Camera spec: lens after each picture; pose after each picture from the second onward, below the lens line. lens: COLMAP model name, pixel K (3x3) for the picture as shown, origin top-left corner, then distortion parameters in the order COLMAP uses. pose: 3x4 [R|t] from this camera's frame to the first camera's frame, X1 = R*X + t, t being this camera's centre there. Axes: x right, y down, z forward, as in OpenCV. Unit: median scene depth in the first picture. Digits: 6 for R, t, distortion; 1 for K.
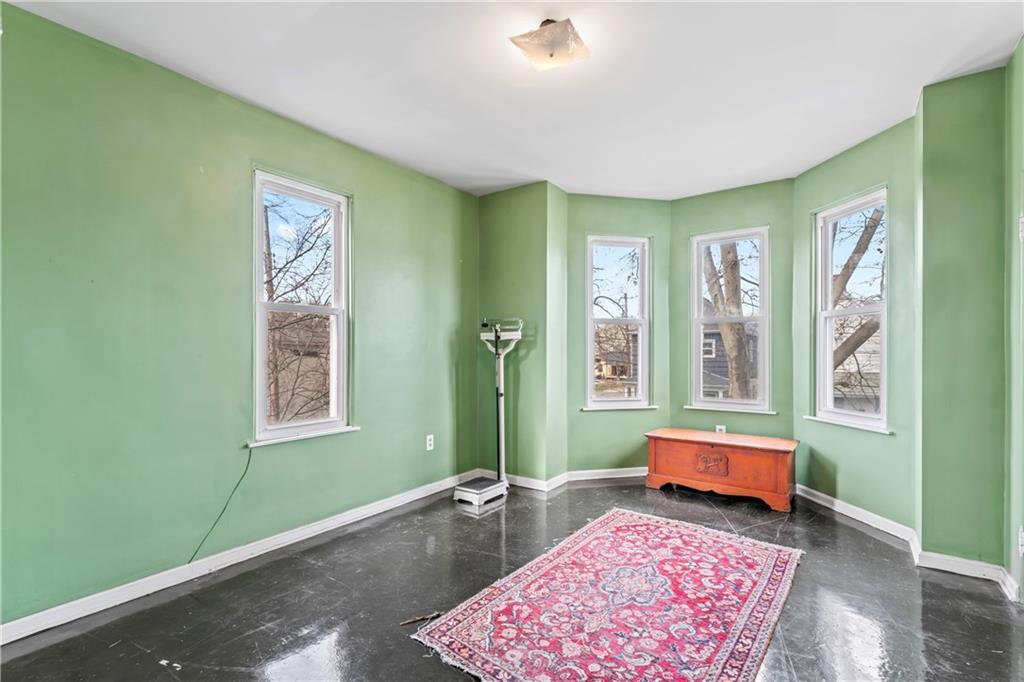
lens RADIAL K [[466.3, 0, 504.8], [0, 466.3, 353.1], [0, 0, 1]] dist [-0.001603, 0.000054]
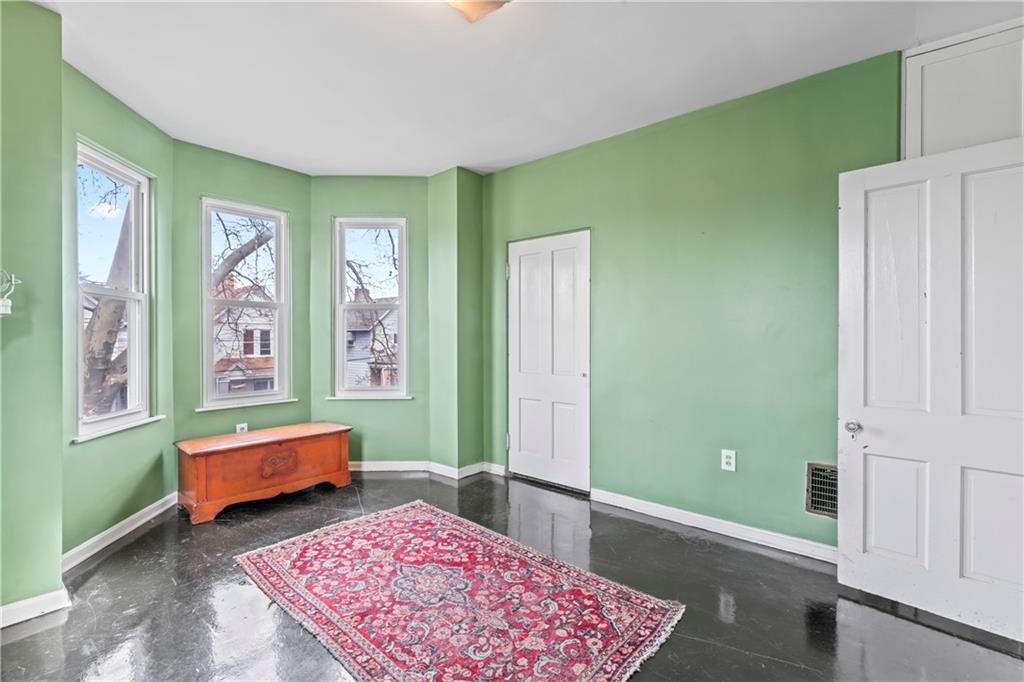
lens RADIAL K [[466.3, 0, 504.8], [0, 466.3, 353.1], [0, 0, 1]] dist [-0.001603, 0.000054]
pose [[0.077690, -0.035350, 0.996351, -0.527436], [0.007346, 0.999364, 0.034884, -0.006364], [-0.996951, 0.004609, 0.077900, 0.633569]]
